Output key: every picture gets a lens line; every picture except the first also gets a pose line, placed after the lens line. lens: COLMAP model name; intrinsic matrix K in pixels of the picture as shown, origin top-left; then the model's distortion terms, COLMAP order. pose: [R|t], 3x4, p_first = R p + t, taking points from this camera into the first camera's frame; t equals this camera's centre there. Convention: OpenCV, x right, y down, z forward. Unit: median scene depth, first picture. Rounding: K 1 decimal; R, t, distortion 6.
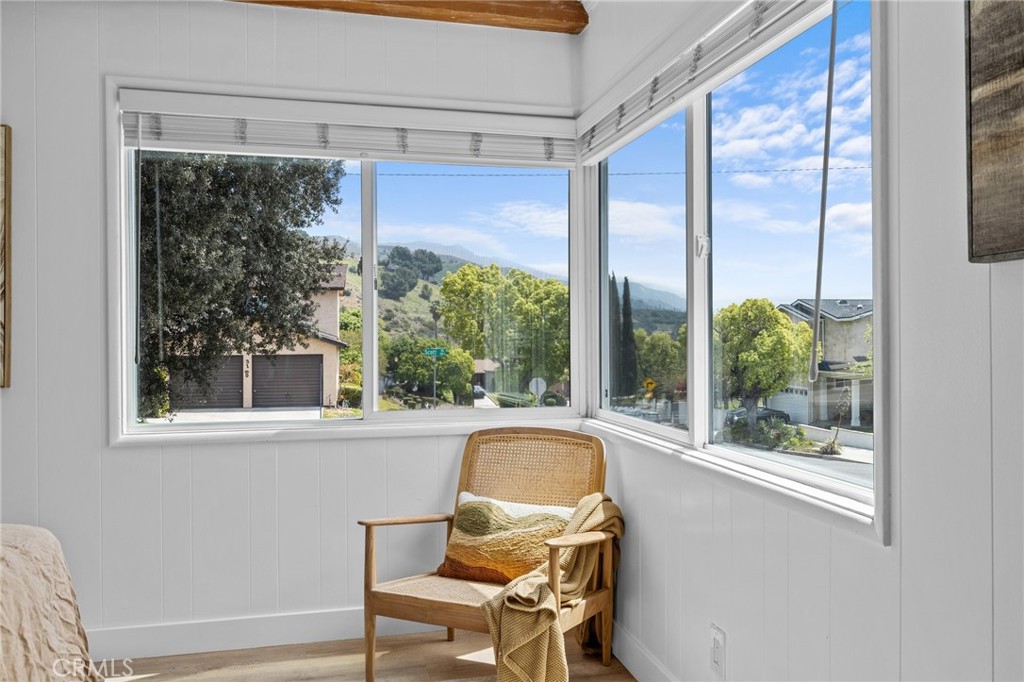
lens RADIAL K [[781.3, 0, 512.0], [0, 781.3, 341.0], [0, 0, 1]] dist [-0.002950, -0.003963]
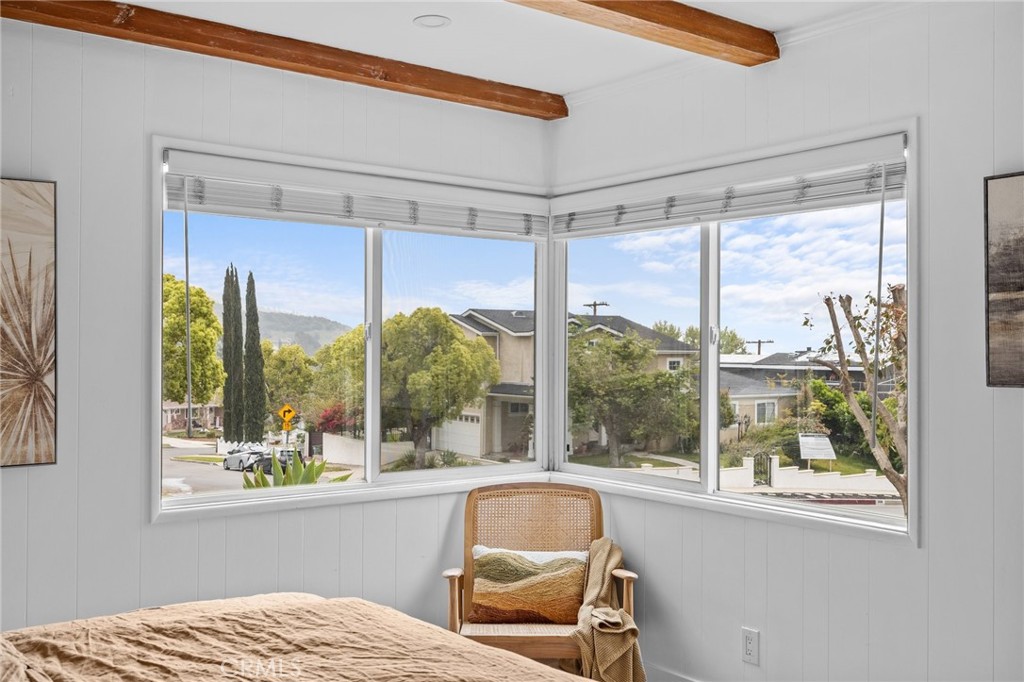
lens RADIAL K [[1025.6, 0, 512.0], [0, 1025.6, 341.0], [0, 0, 1]] dist [-0.008289, 0.011054]
pose [[0.910062, 0.011948, 0.414299, -0.587093], [-0.007732, 0.999900, -0.011854, -0.069948], [-0.414400, 0.007585, 0.910063, -0.300690]]
